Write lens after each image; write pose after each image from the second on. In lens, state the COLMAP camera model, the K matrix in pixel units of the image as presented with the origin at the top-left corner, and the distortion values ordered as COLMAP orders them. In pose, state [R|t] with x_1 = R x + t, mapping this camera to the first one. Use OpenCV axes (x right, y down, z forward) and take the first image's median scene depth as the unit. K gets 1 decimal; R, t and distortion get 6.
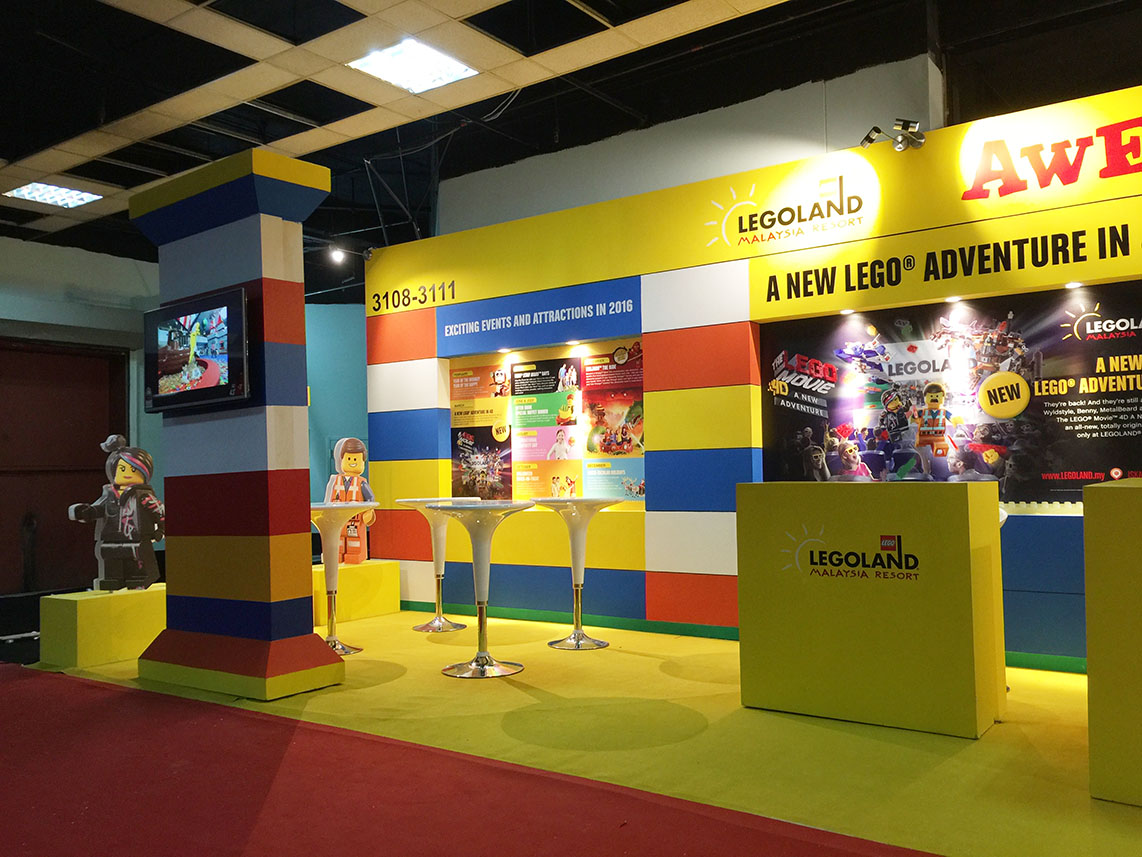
lens RADIAL K [[967.4, 0, 569.6], [0, 967.4, 429.4], [0, 0, 1]] dist [0.063413, -0.062129]
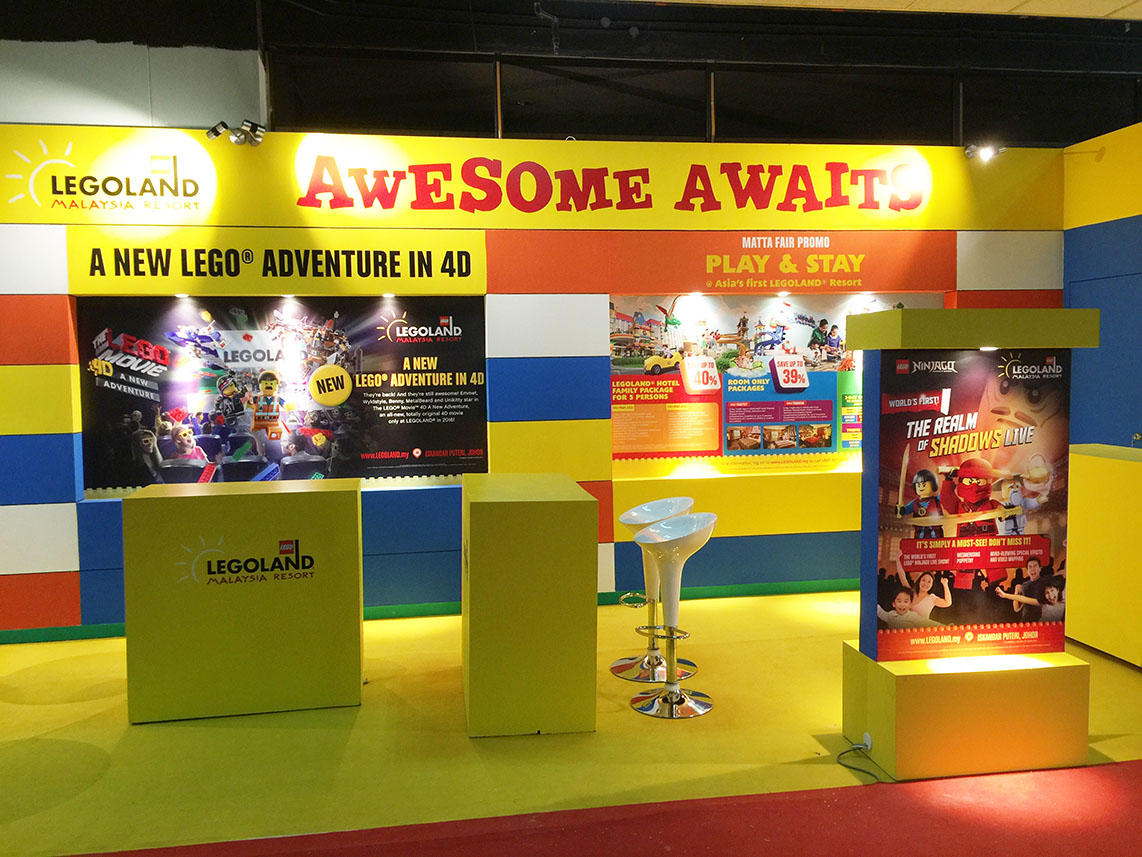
lens RADIAL K [[967.4, 0, 571.5], [0, 967.4, 426.2], [0, 0, 1]] dist [0.063413, -0.062129]
pose [[0.701193, -0.034027, 0.712159, -0.158289], [-0.026883, 0.996888, 0.074101, -0.077392], [-0.712465, -0.071104, 0.698096, 0.015384]]
